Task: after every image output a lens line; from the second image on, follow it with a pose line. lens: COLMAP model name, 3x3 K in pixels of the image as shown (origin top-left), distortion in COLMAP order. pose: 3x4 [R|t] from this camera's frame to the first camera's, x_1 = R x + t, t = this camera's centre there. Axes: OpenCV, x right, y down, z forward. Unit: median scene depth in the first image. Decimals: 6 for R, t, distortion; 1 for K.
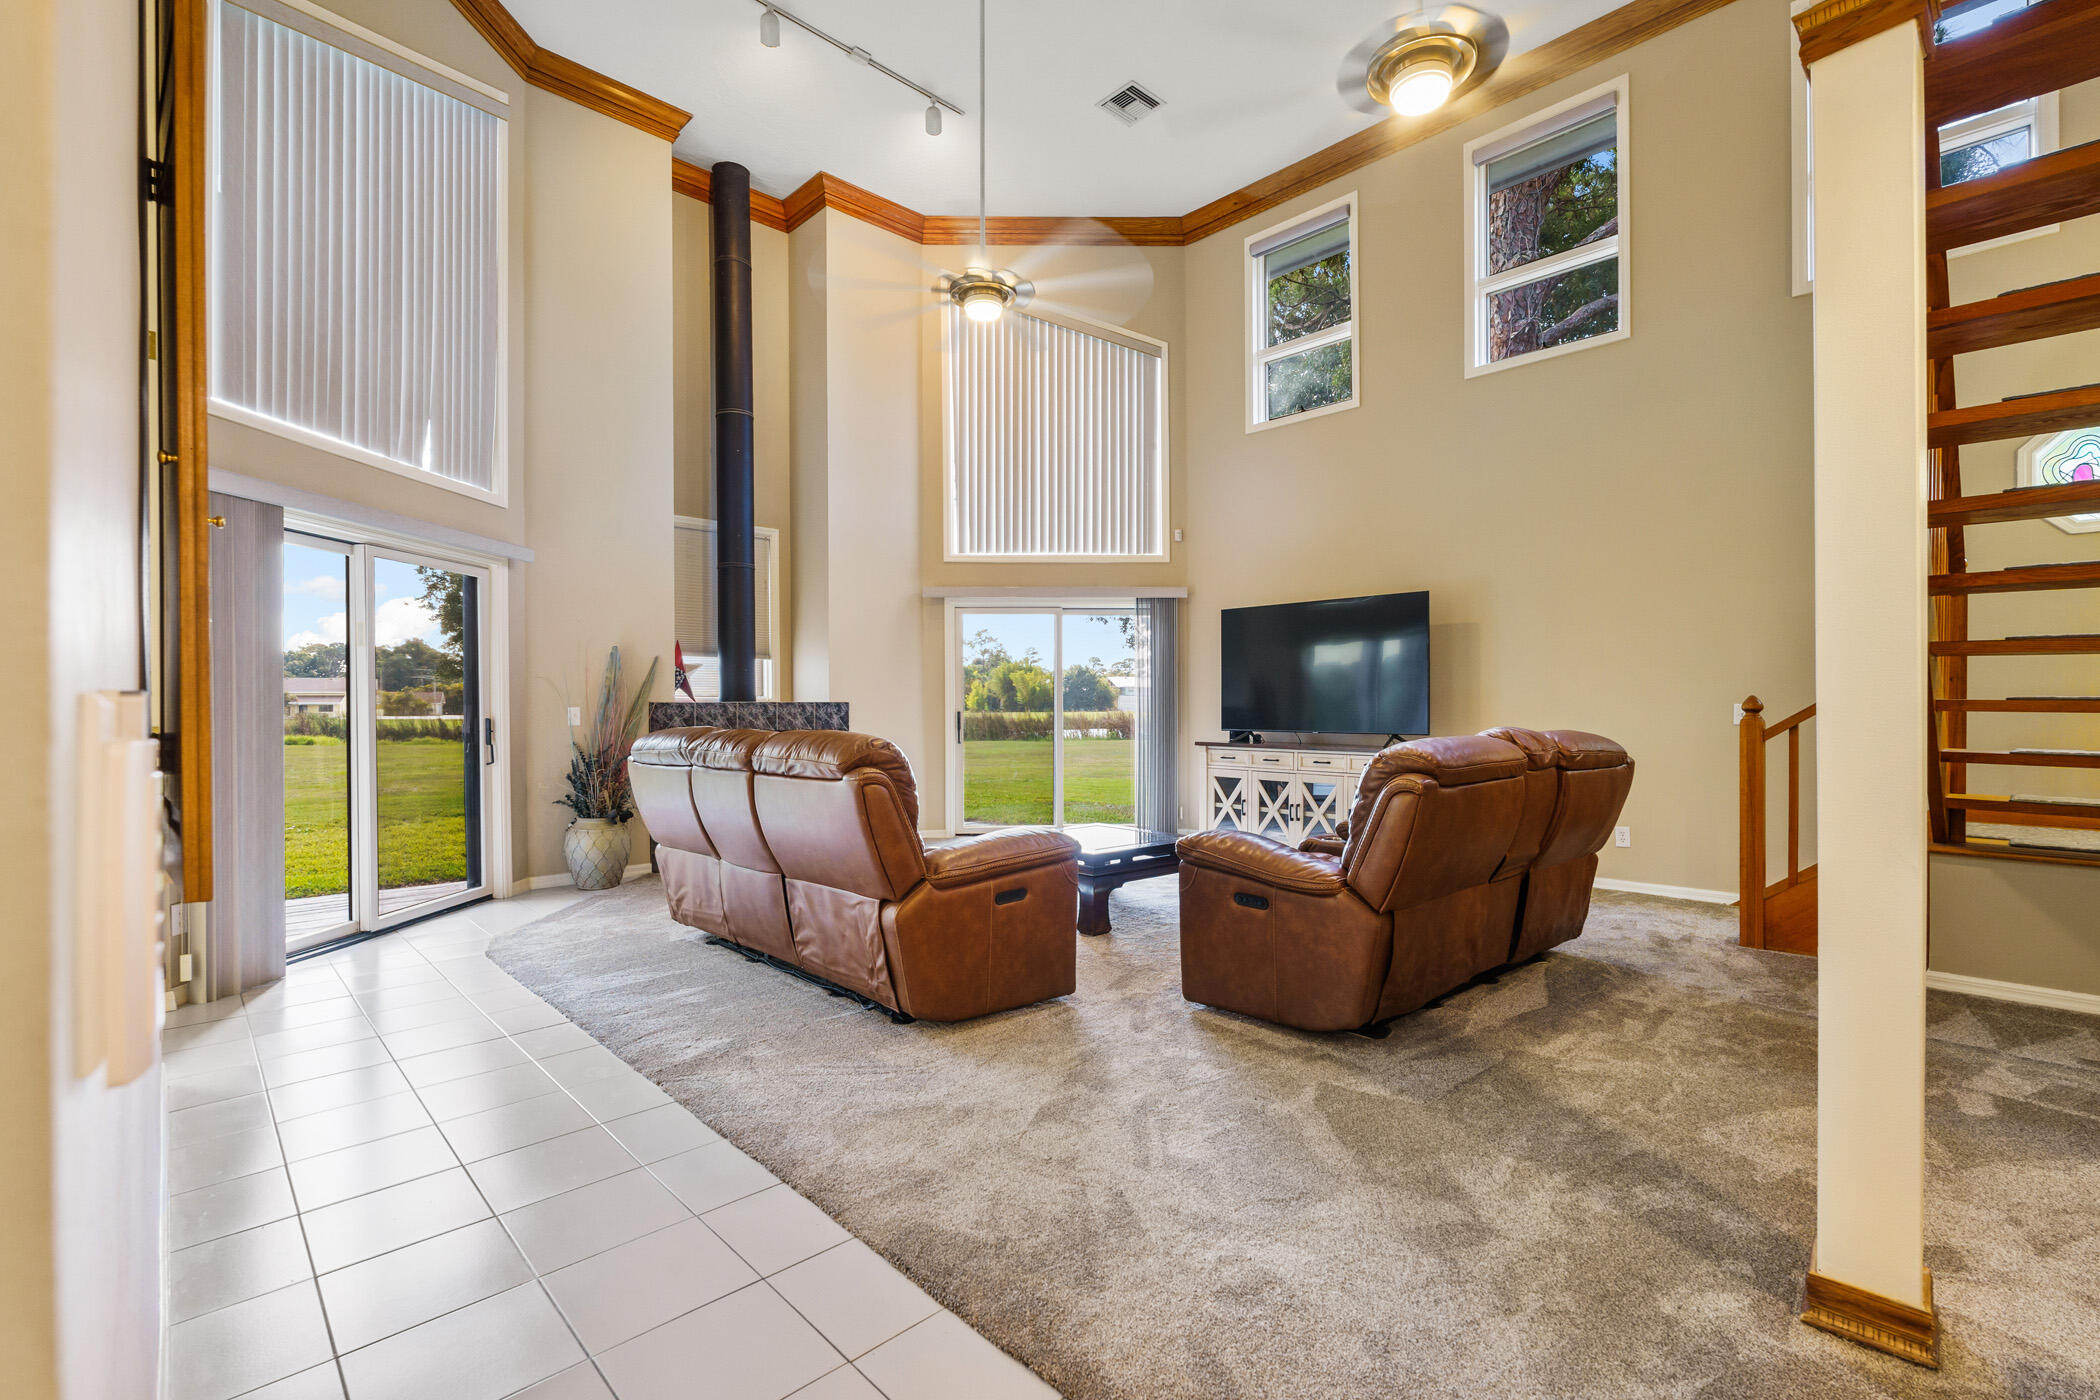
lens RADIAL K [[930.2, 0, 1056.5], [0, 930.2, 703.4], [0, 0, 1]] dist [-0.003638, 0.000249]
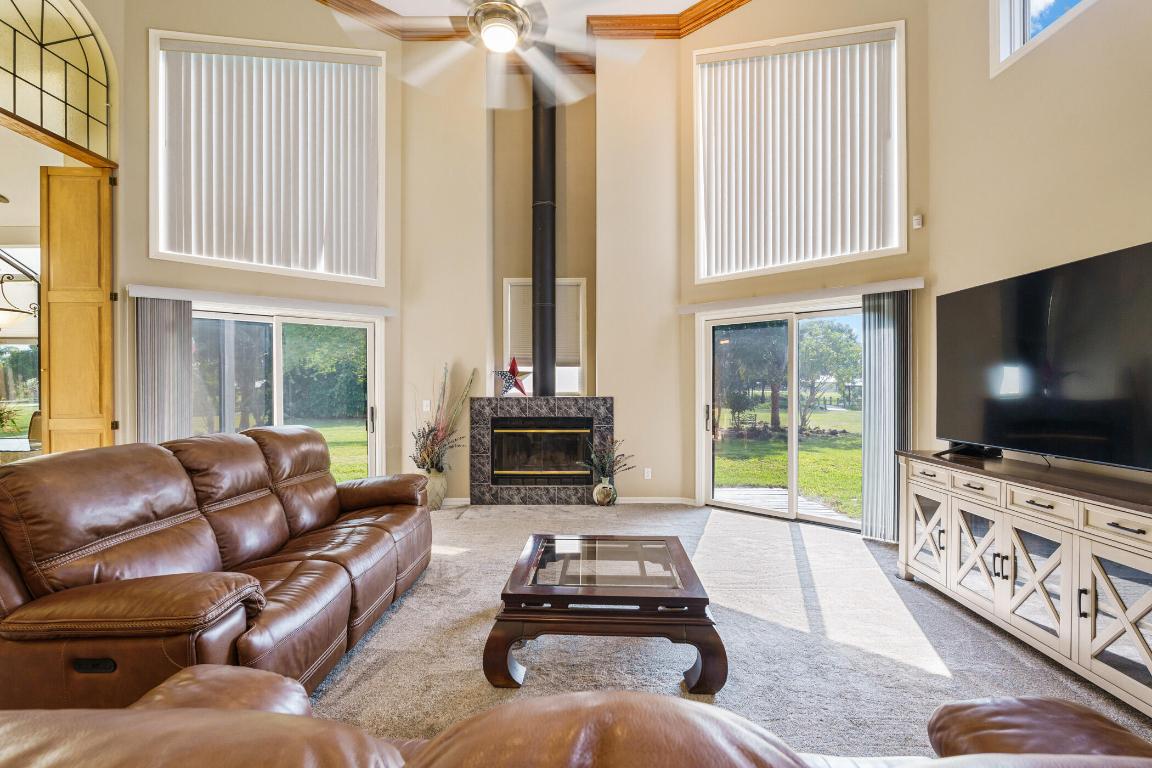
lens RADIAL K [[510.3, 0, 569.9], [0, 510.3, 384.0], [0, 0, 1]] dist [-0.003638, 0.000249]
pose [[0.715151, 0.000100, -0.698970, 0.328979], [0.001499, 0.999997, 0.001677, -0.028410], [0.698968, -0.002247, 0.715149, 0.545780]]
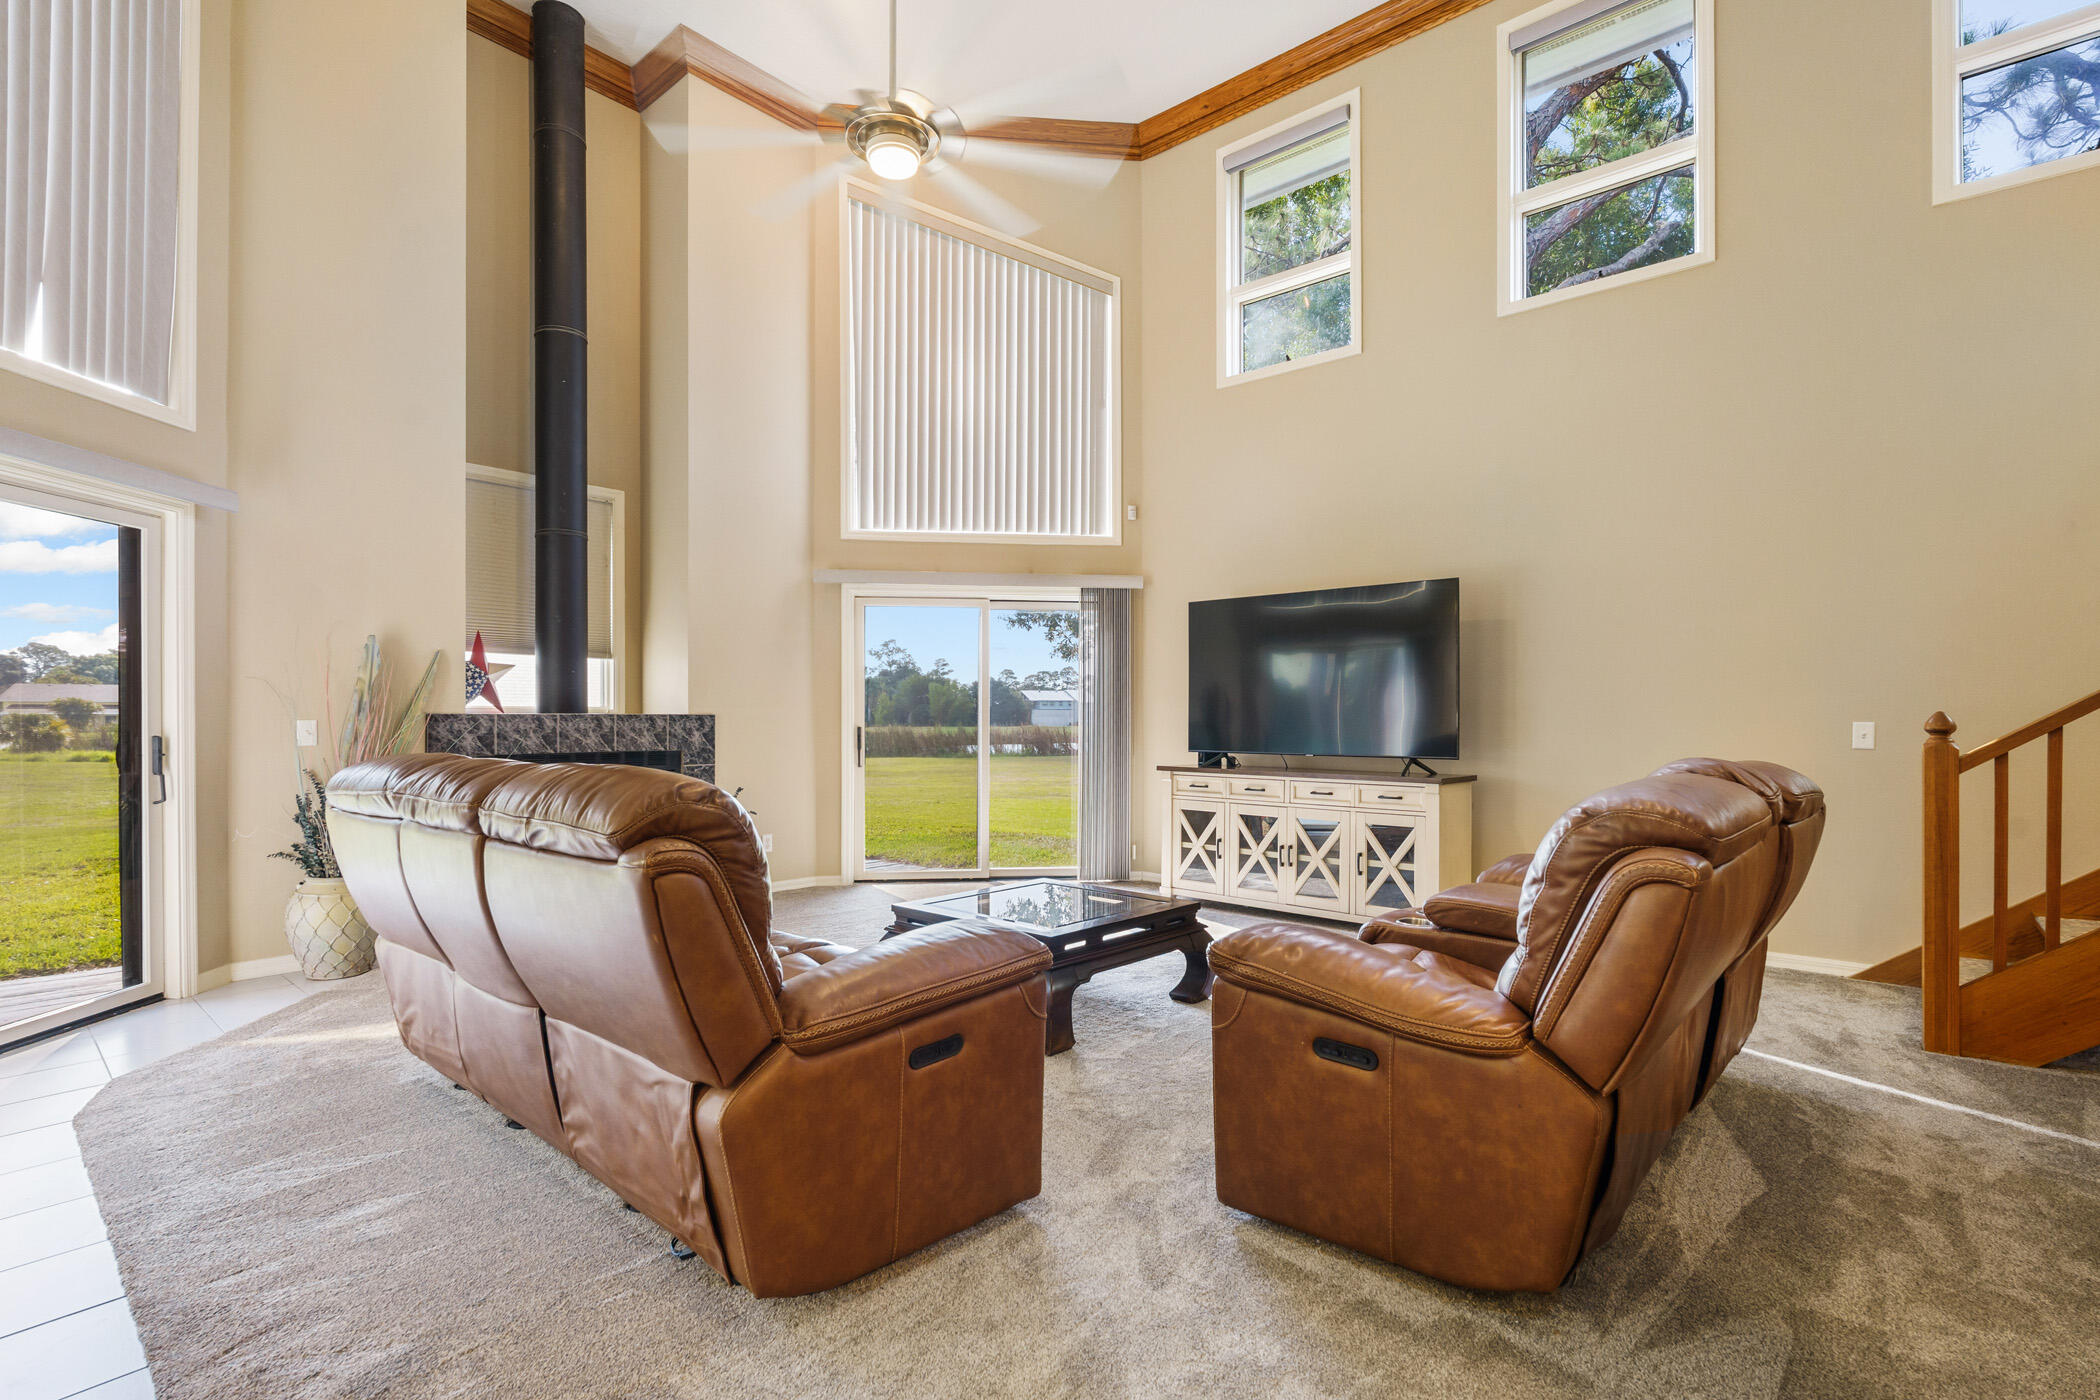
lens RADIAL K [[965.7, 0, 1057.4], [0, 965.7, 715.0], [0, 0, 1]] dist [0.000590, 0.000117]
pose [[0.995660, 0.004763, 0.092944, -0.017240], [-0.004554, 0.999987, -0.002452, -0.000716], [-0.092955, 0.002018, 0.995668, 0.220624]]
